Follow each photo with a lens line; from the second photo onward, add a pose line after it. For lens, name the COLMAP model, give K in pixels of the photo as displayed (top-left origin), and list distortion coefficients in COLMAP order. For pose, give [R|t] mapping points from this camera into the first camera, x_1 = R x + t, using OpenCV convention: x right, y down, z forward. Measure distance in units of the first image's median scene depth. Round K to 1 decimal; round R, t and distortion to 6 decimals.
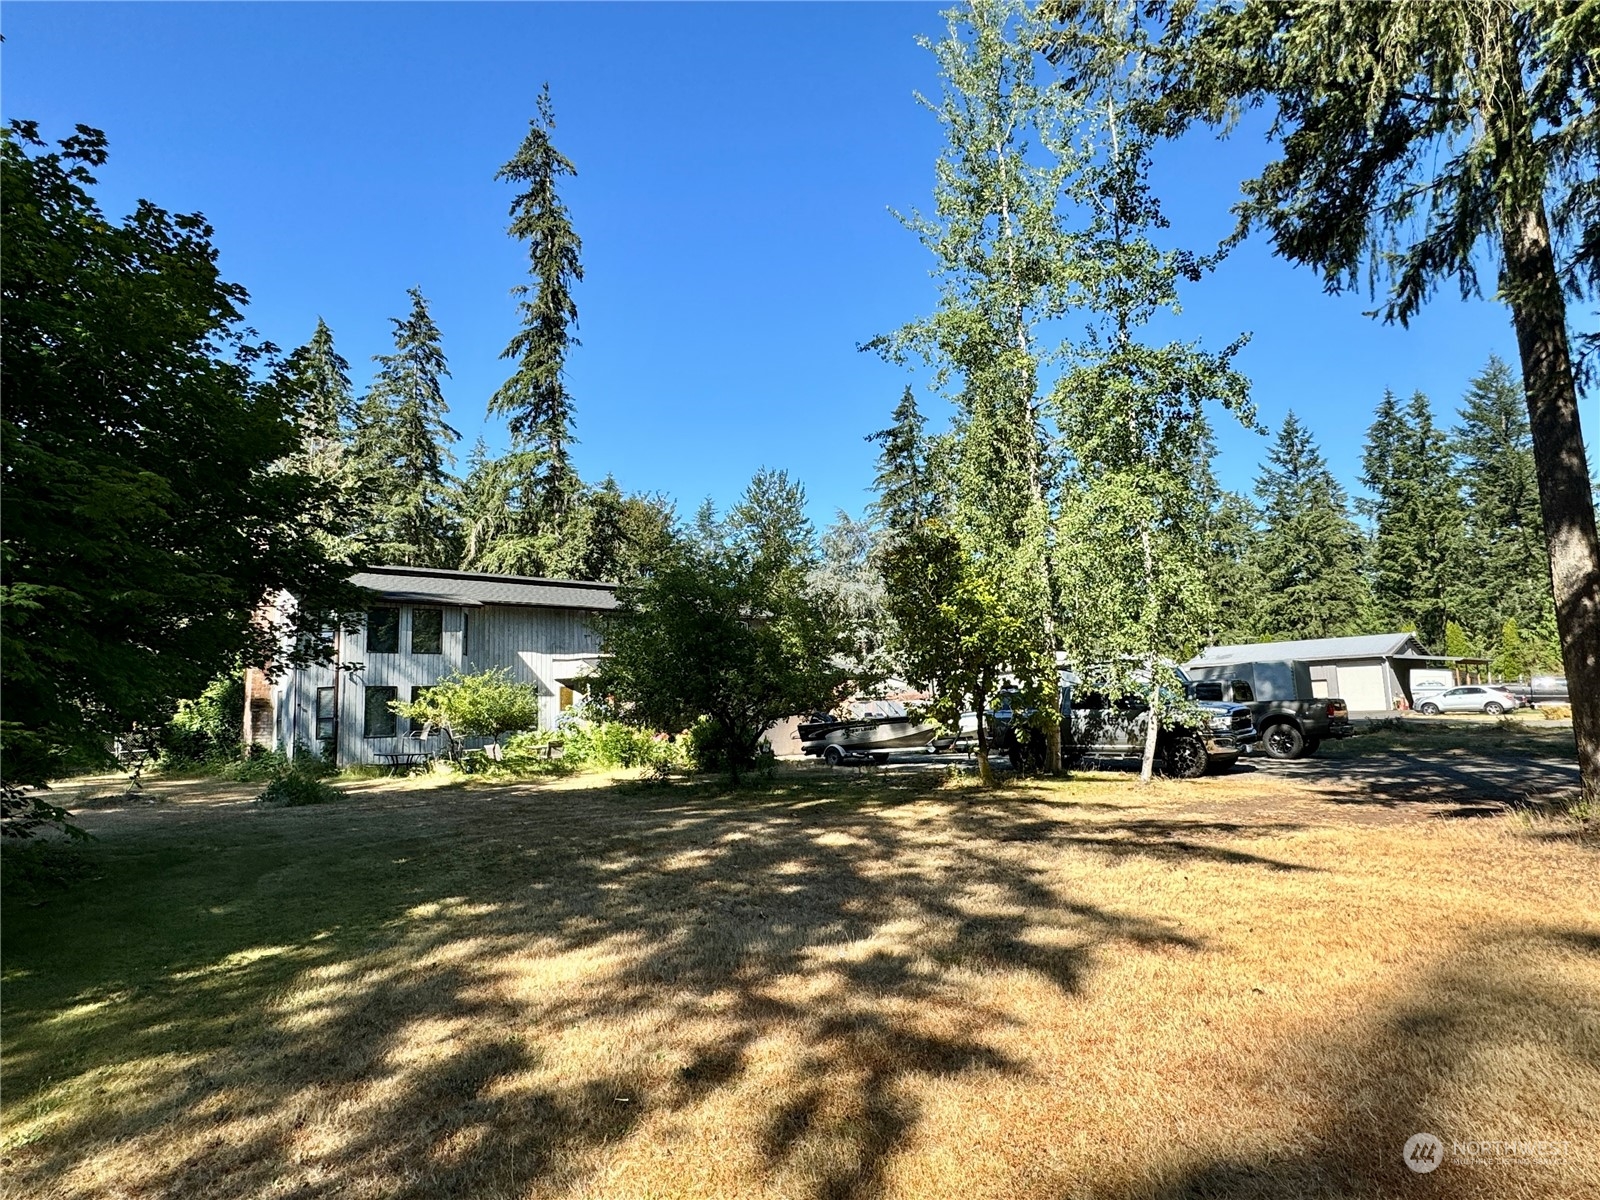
lens RADIAL K [[867.4, 0, 809.6], [0, 867.4, 598.6], [0, 0, 1]] dist [-0.005263, 0.000799]
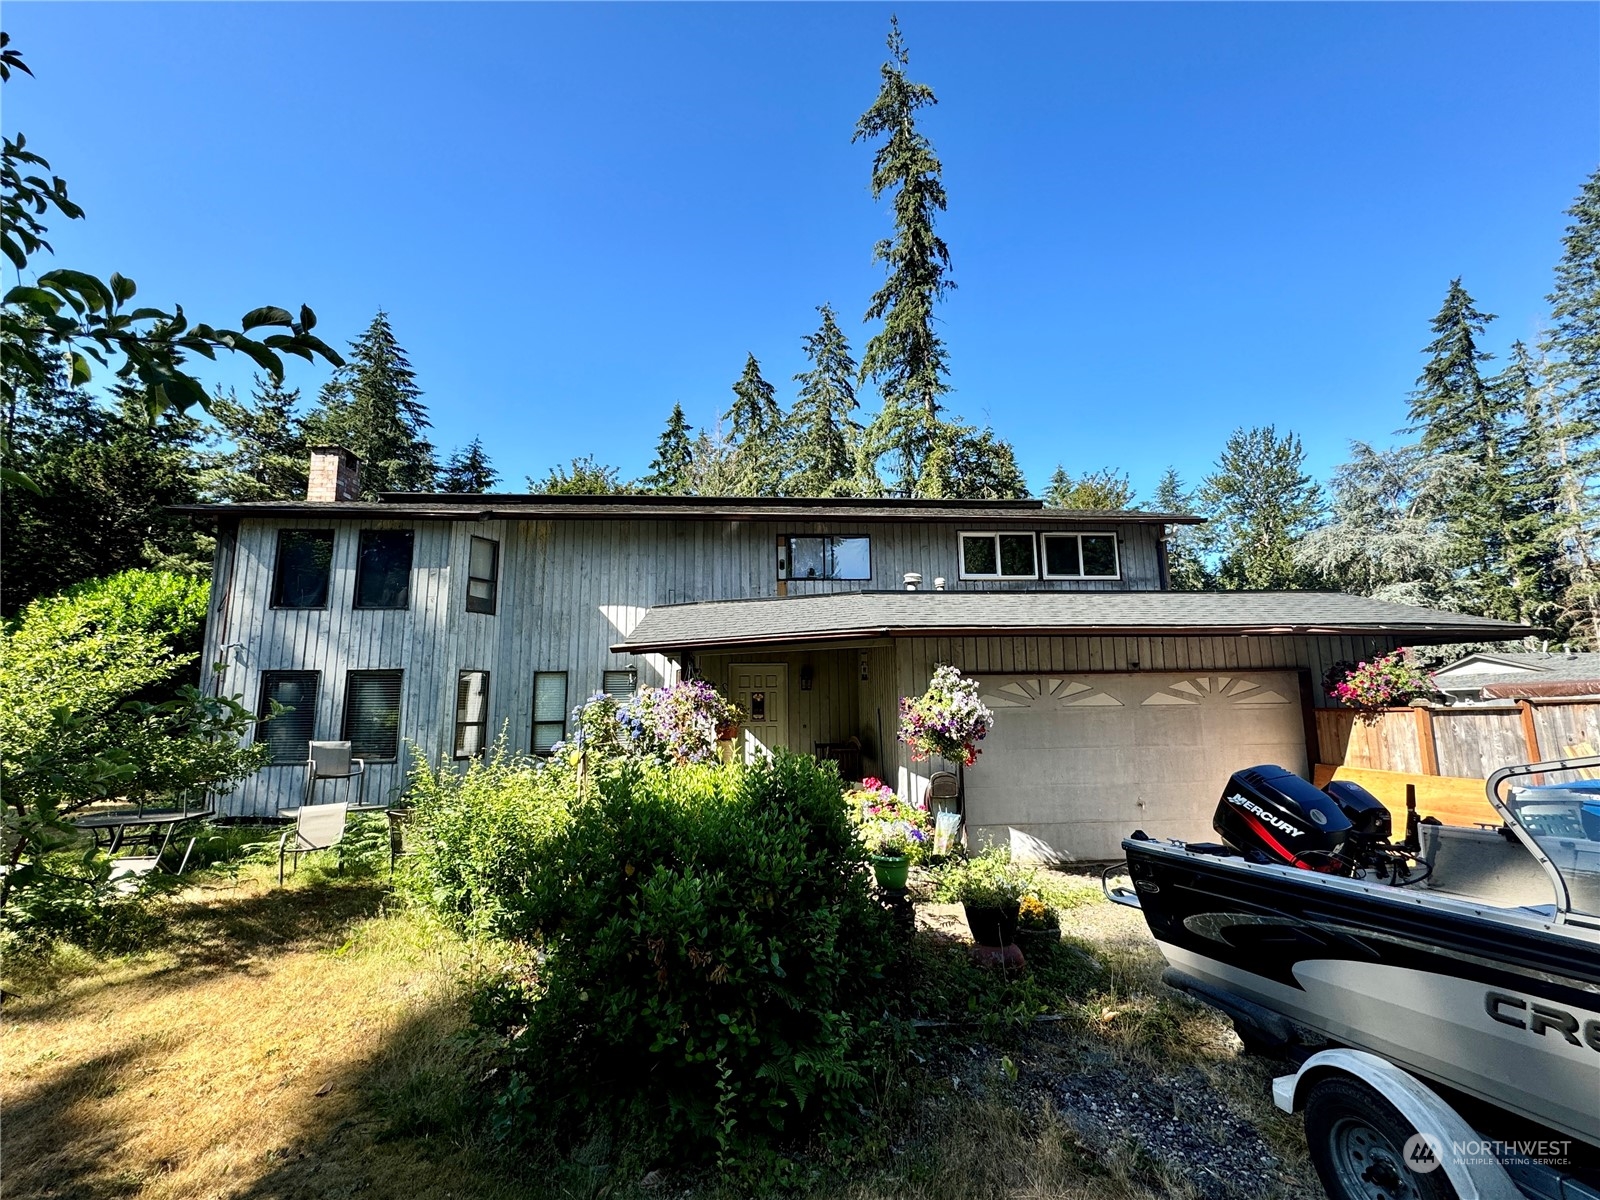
lens RADIAL K [[688.3, 0, 803.5], [0, 688.3, 597.9], [0, 0, 1]] dist [-0.000637, 0.000090]
pose [[0.791010, -0.078453, -0.606753, 0.011969], [0.066988, 0.996888, -0.041567, 0.041100], [0.608125, -0.007765, 0.793803, 0.367037]]
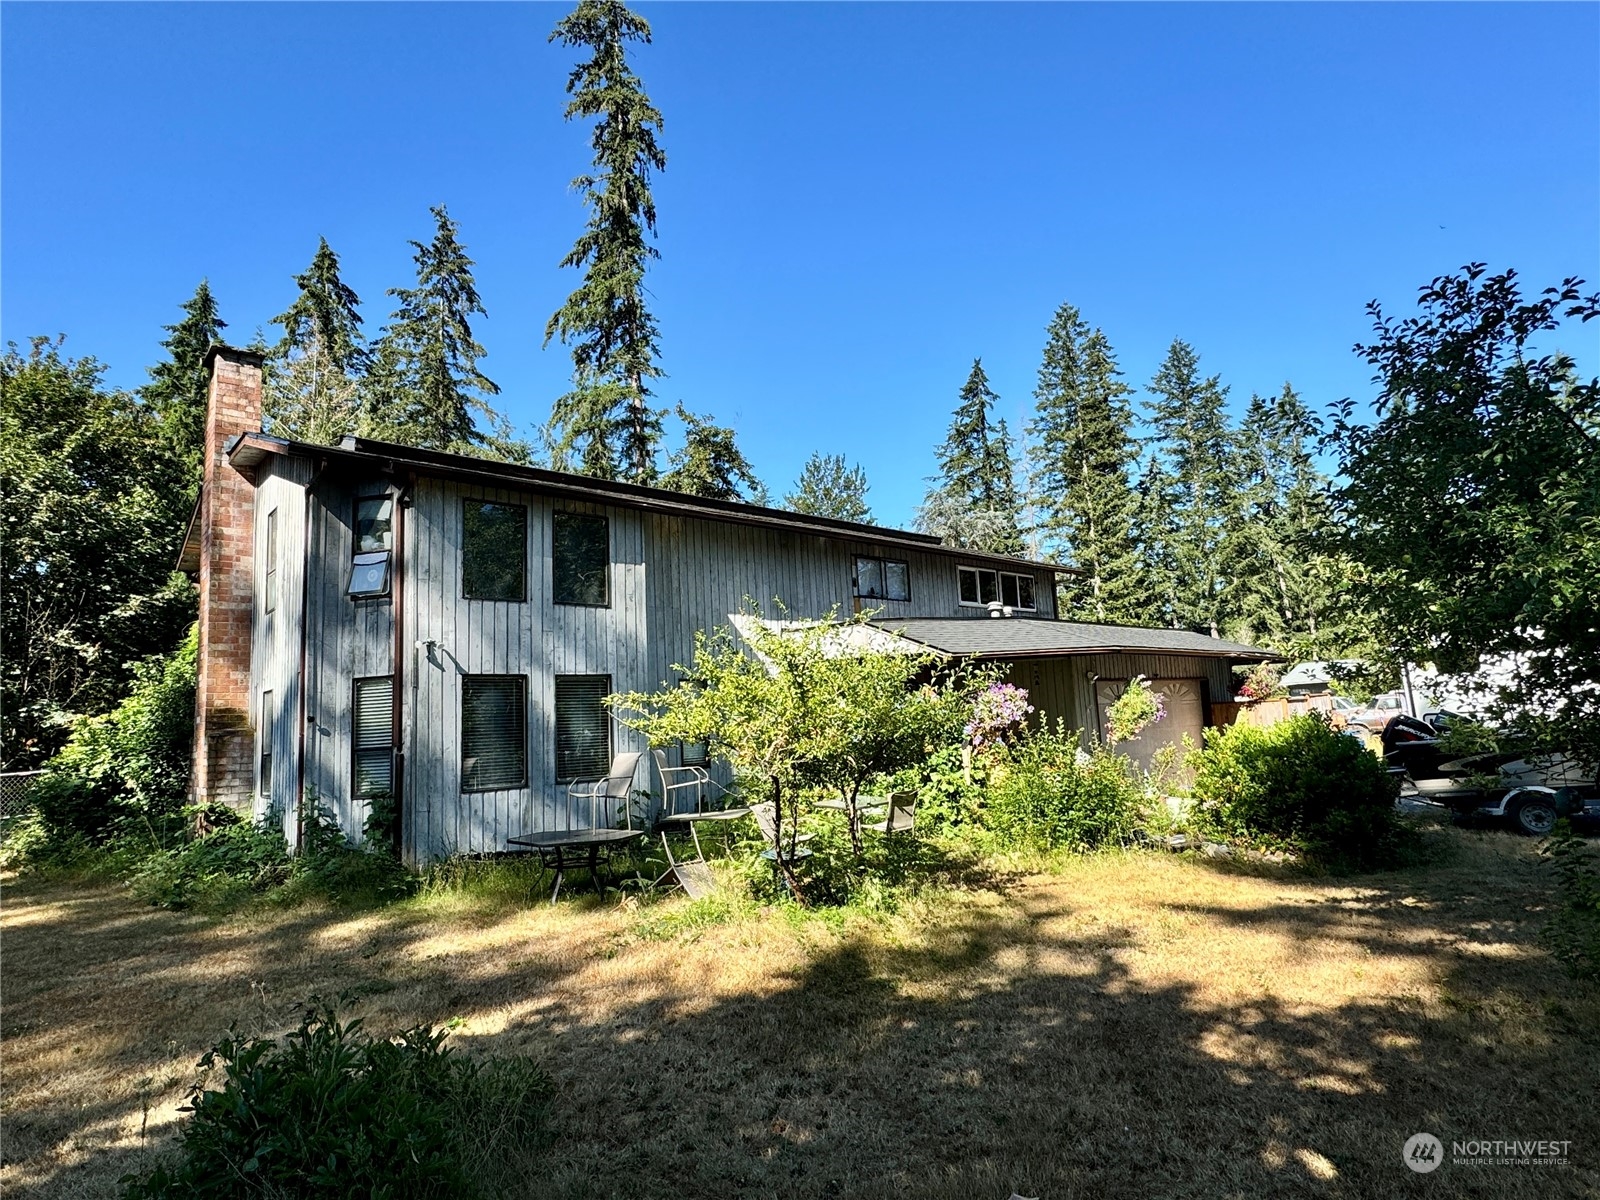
lens RADIAL K [[867.4, 0, 810.0], [0, 867.4, 597.9], [0, 0, 1]] dist [-0.005263, 0.000799]
pose [[0.999819, -0.018670, 0.003726, -0.143432], [0.018738, 0.999638, -0.019312, 0.031590], [-0.003364, 0.019379, 0.999807, 0.237876]]
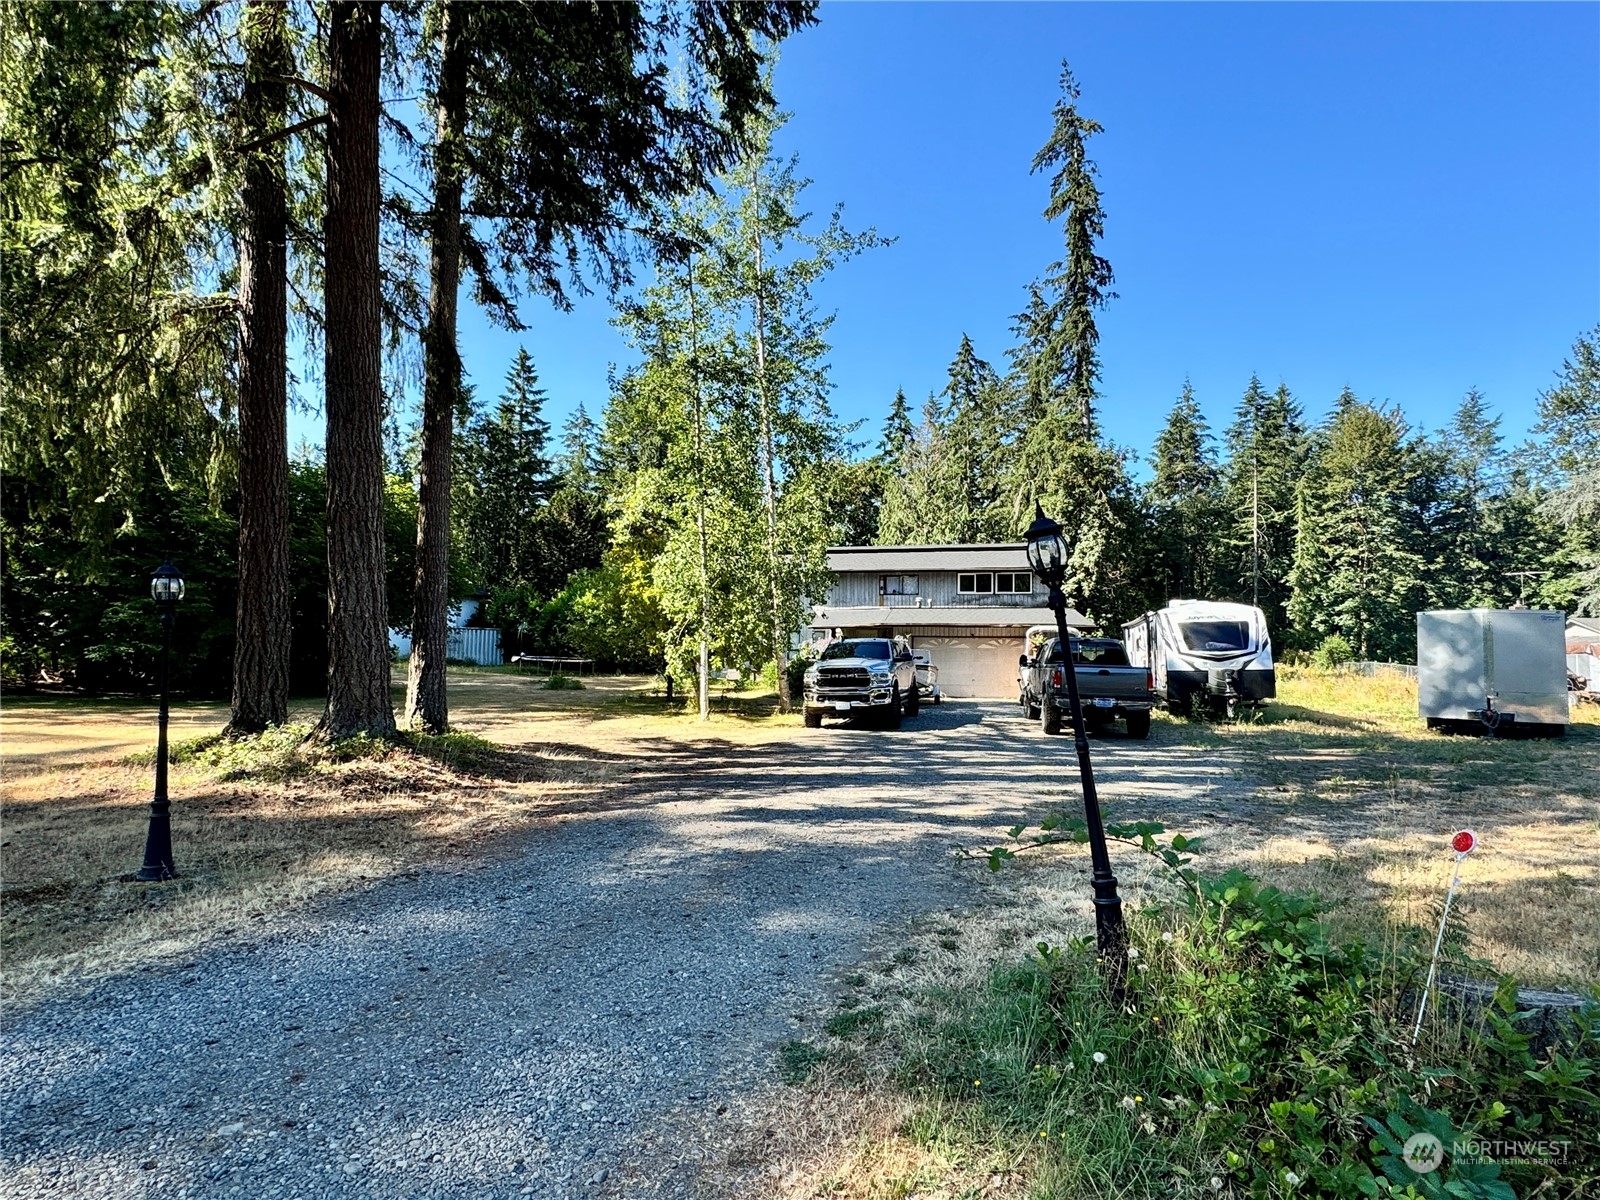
lens RADIAL K [[867.4, 0, 805.2], [0, 867.4, 587.9], [0, 0, 1]] dist [-0.005263, 0.000799]
pose [[0.527022, -0.026494, -0.849439, 0.414566], [0.075579, 0.997015, 0.015795, 0.005231], [0.846485, -0.072524, 0.527451, 0.132168]]
